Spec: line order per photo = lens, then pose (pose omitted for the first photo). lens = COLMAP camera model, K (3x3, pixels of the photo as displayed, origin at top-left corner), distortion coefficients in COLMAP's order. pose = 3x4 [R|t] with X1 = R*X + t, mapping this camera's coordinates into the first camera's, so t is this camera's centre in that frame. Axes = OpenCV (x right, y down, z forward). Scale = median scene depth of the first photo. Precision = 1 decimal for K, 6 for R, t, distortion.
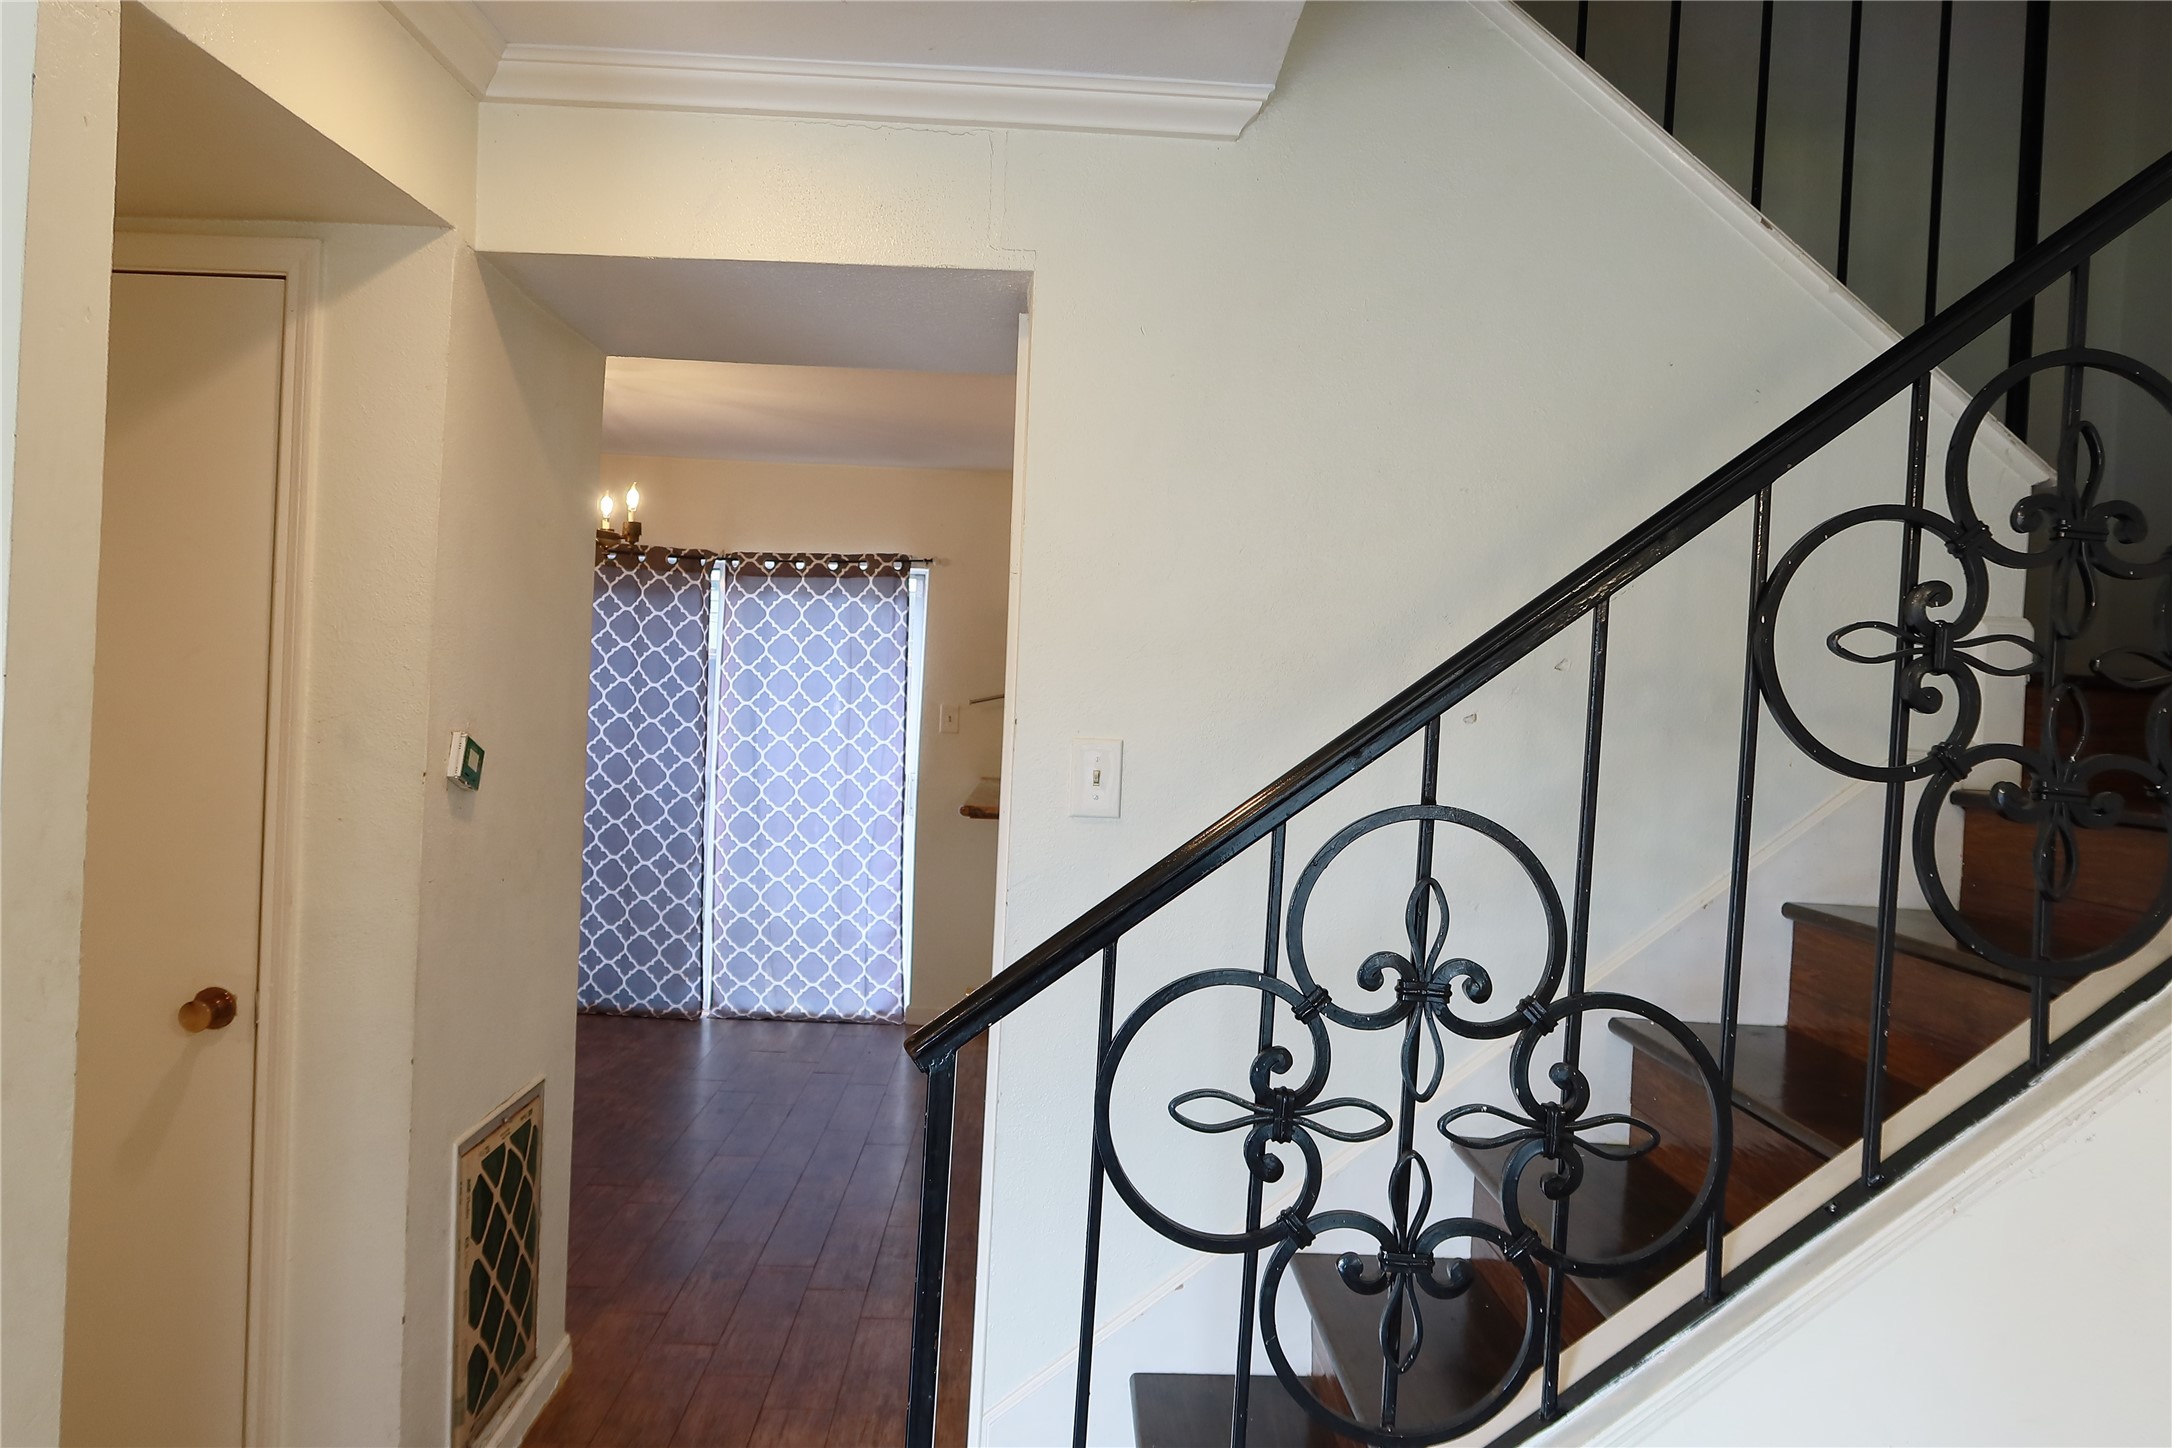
lens RADIAL K [[1514.5, 0, 1077.6], [0, 1514.5, 717.5], [0, 0, 1]] dist [-0.025239, 0.007844]
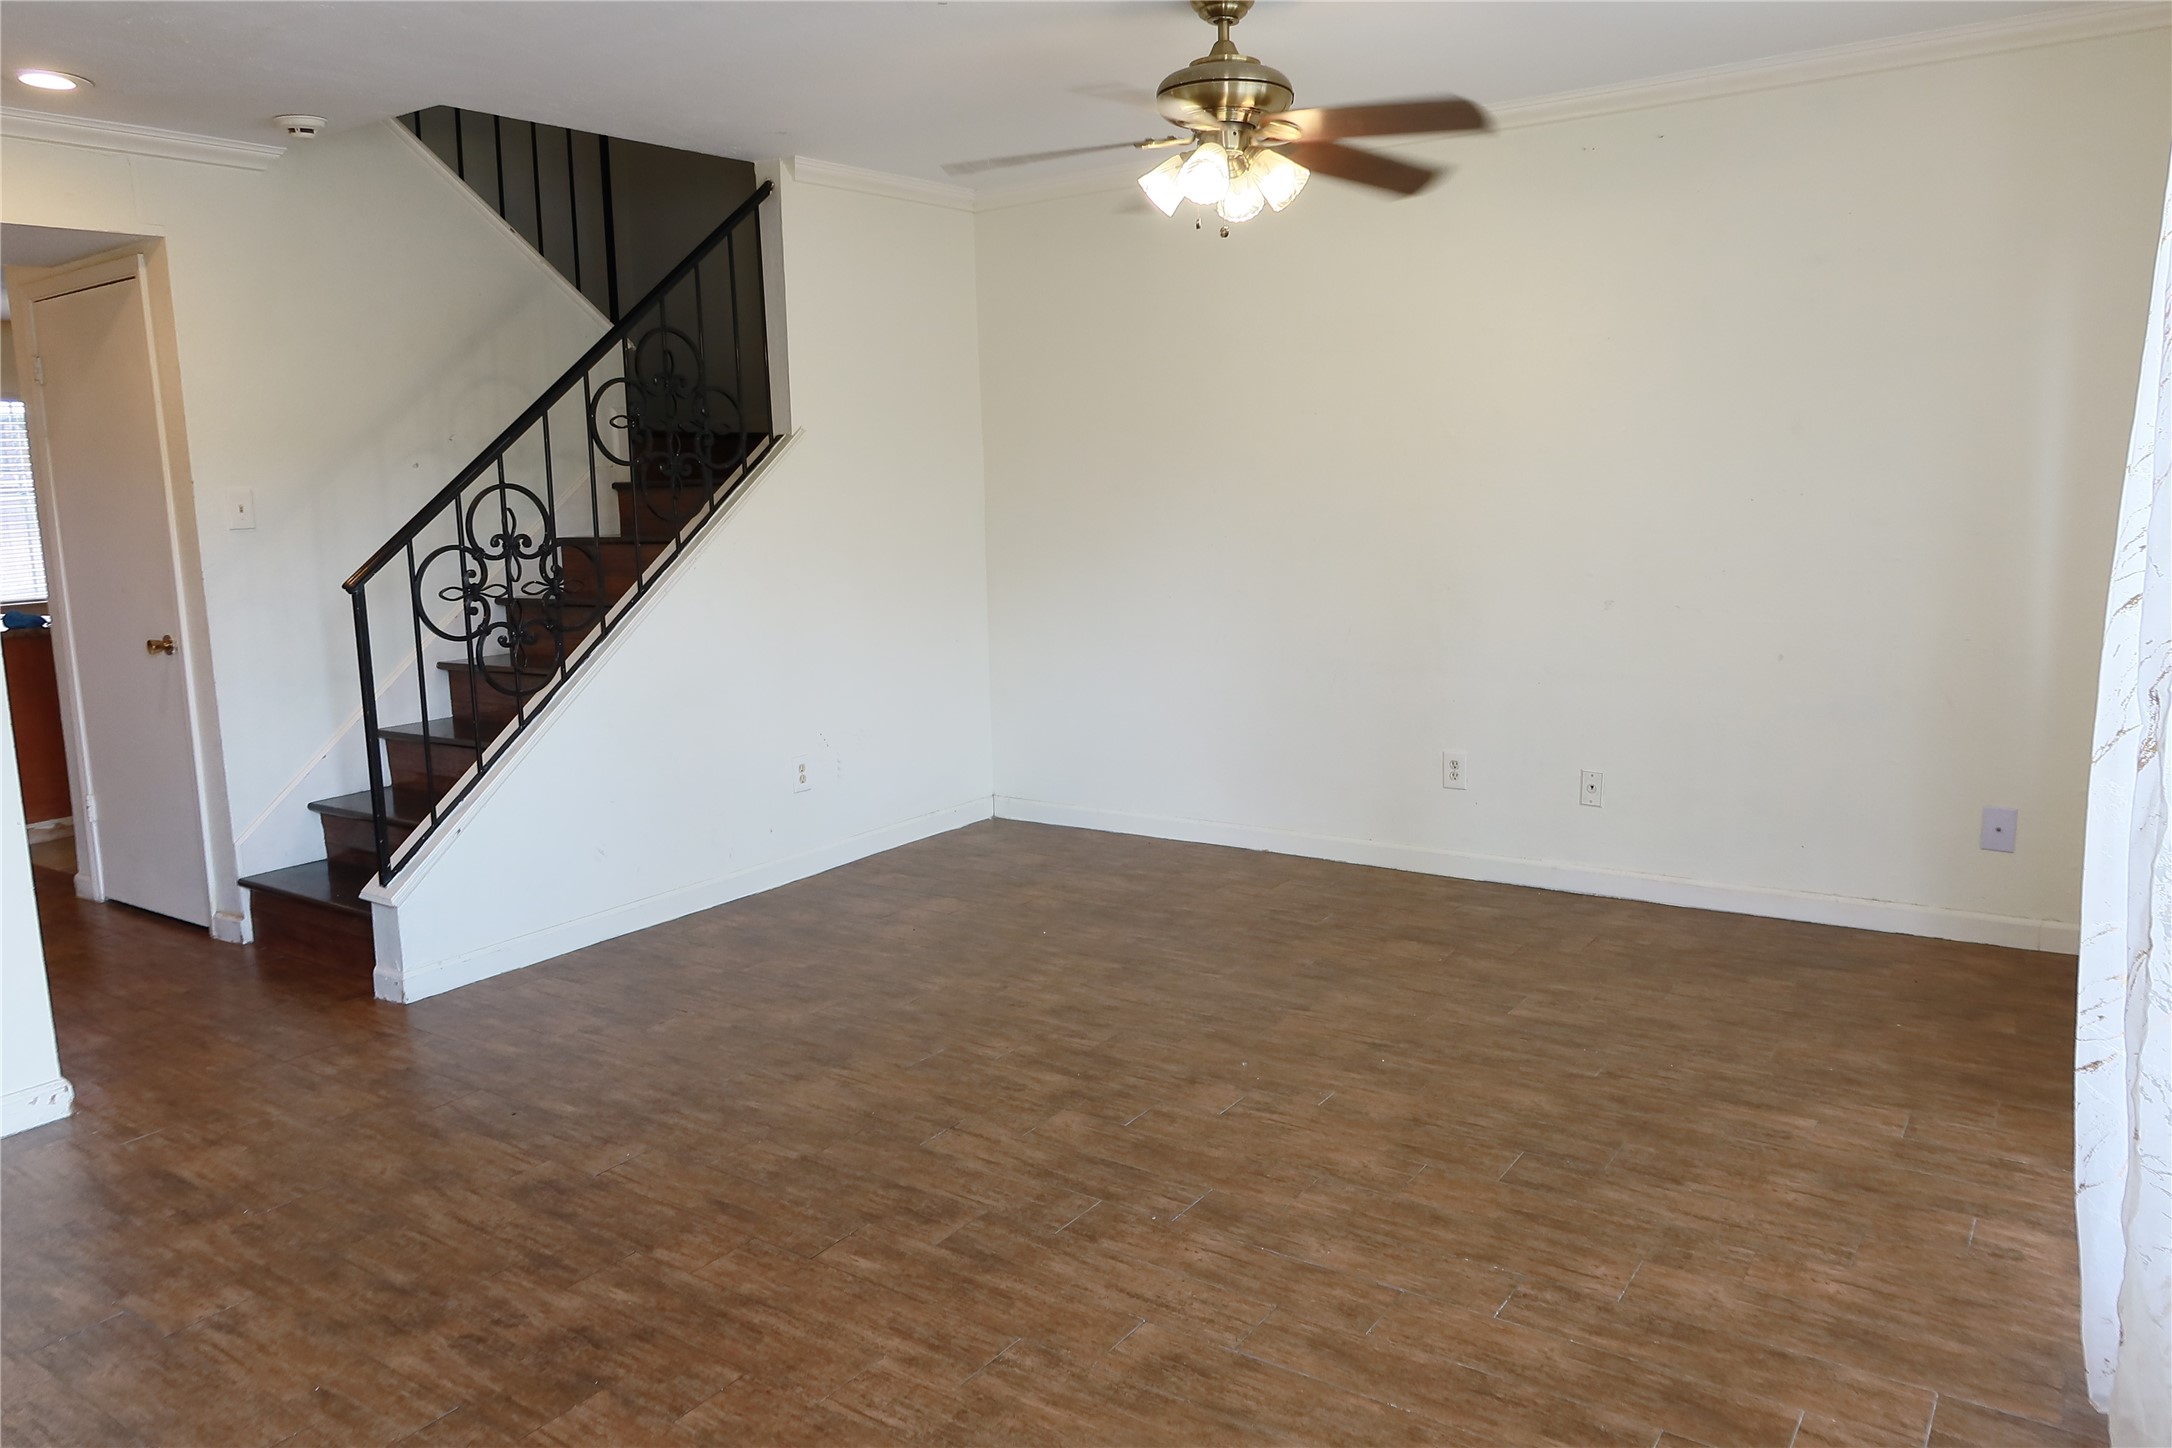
lens RADIAL K [[1514.5, 0, 1080.4], [0, 1514.5, 714.5], [0, 0, 1]] dist [-0.025239, 0.007844]
pose [[0.601431, -0.189310, 0.776172, -0.923384], [0.068243, 0.980143, 0.186179, 0.017359], [-0.796005, -0.059006, 0.602407, -1.078418]]
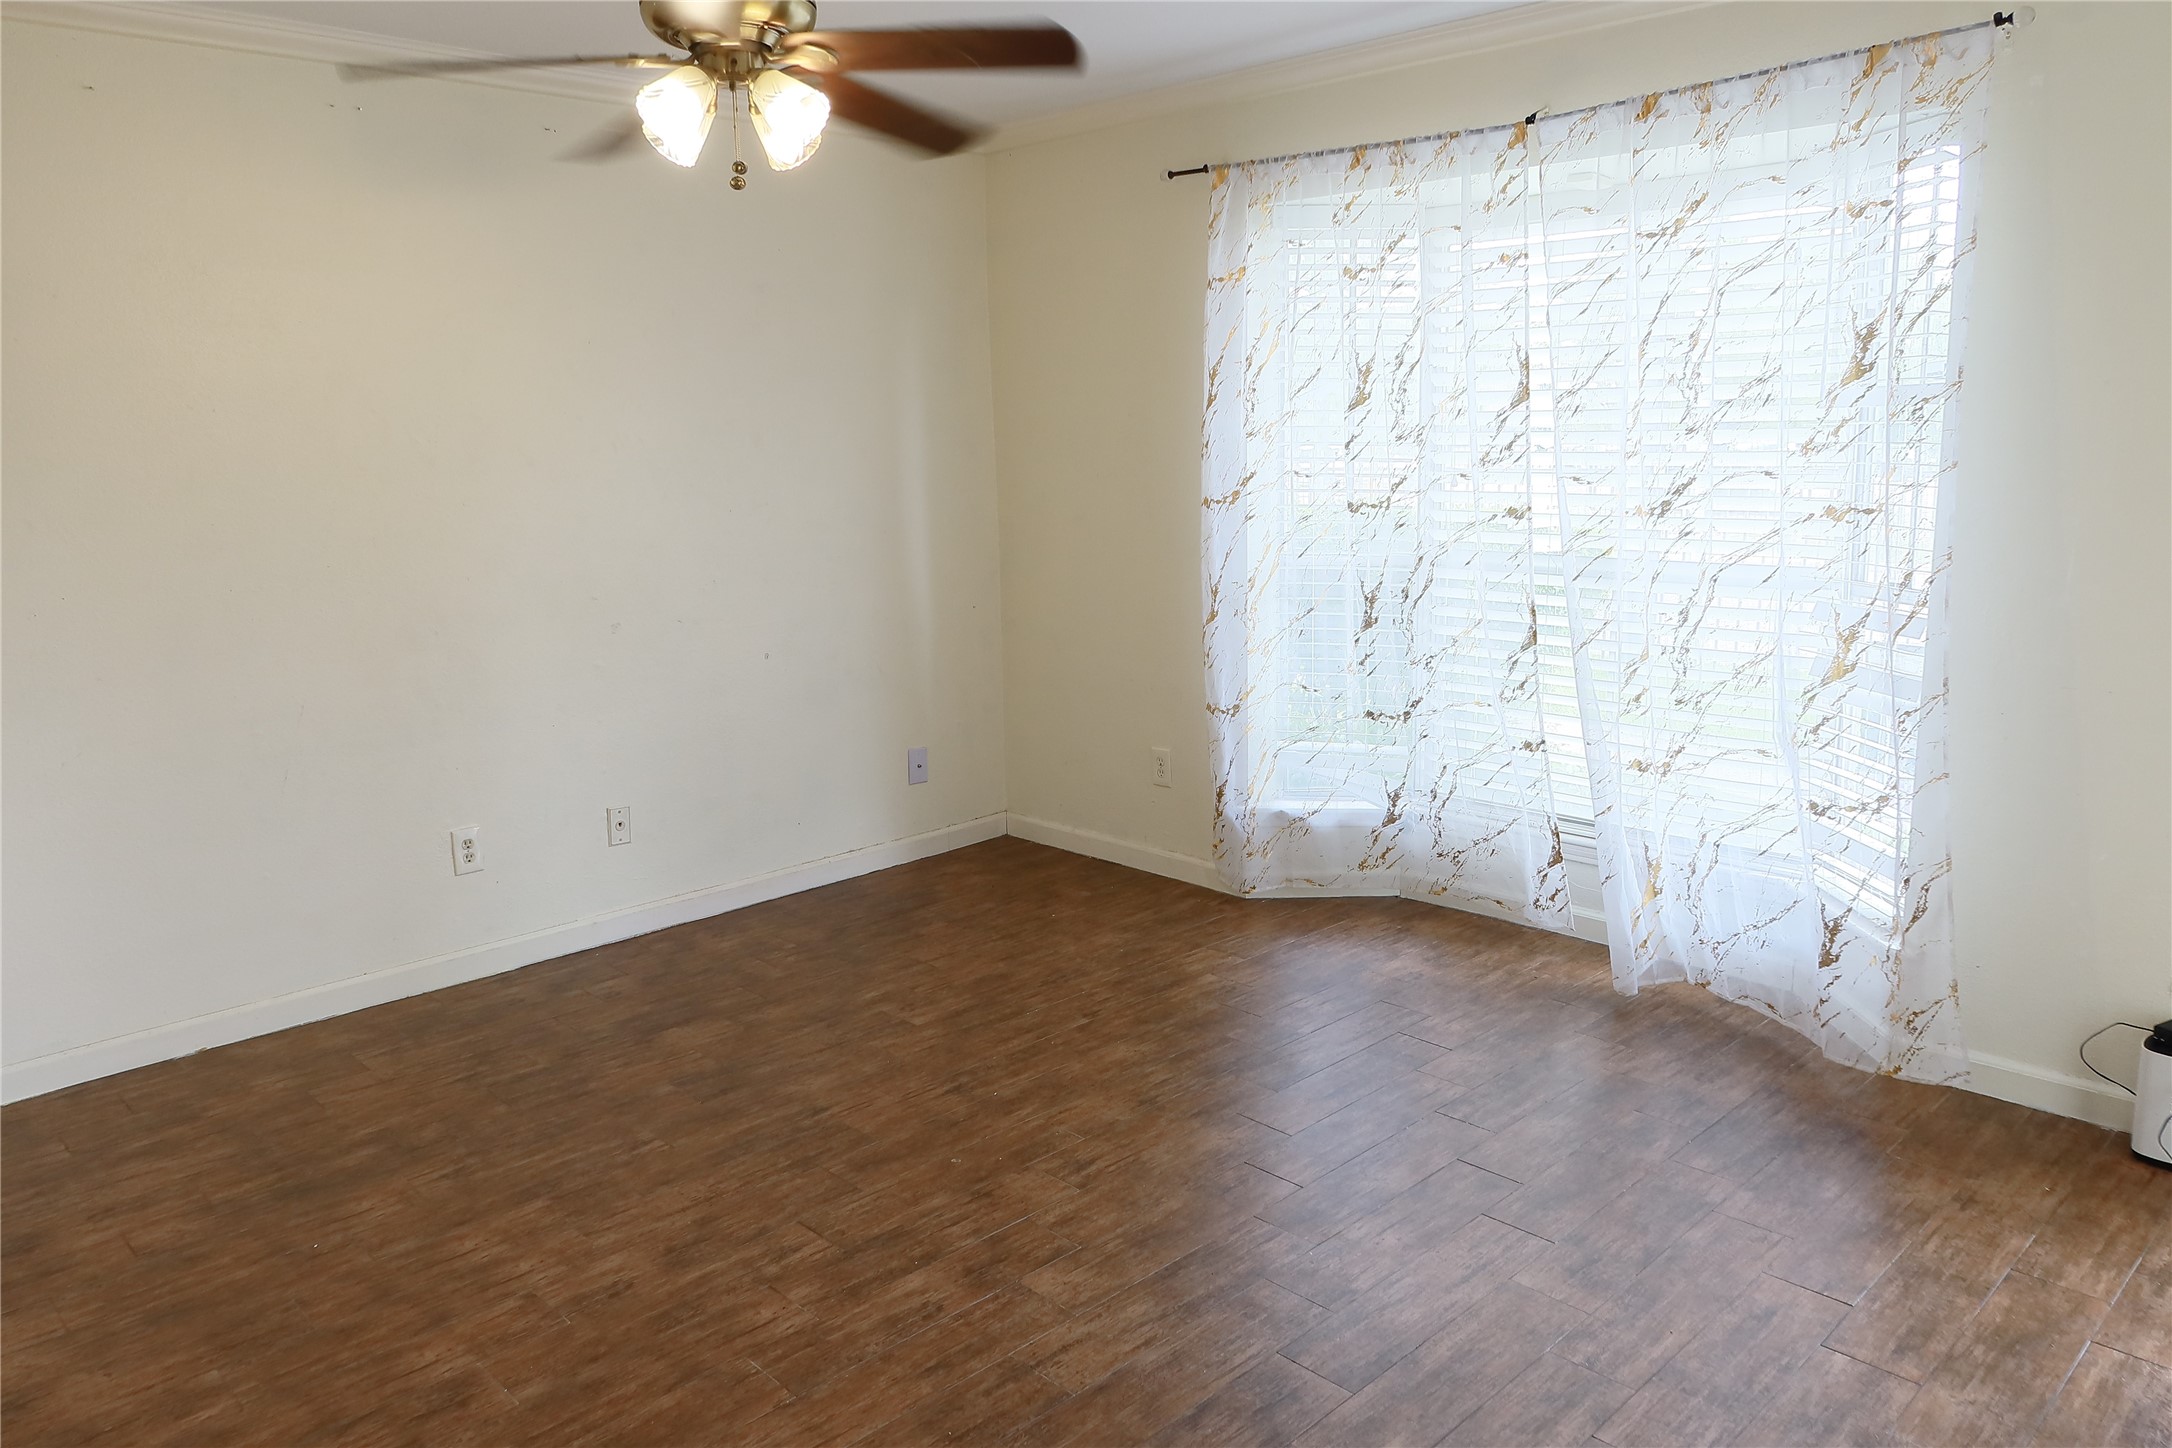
lens RADIAL K [[1514.5, 0, 1086.4], [0, 1514.5, 720.0], [0, 0, 1]] dist [-0.025239, 0.007844]
pose [[-0.663487, -0.173218, 0.727860, -0.686997], [0.002933, 0.972221, 0.234046, -0.030907], [-0.748182, 0.157421, -0.644548, 0.391518]]
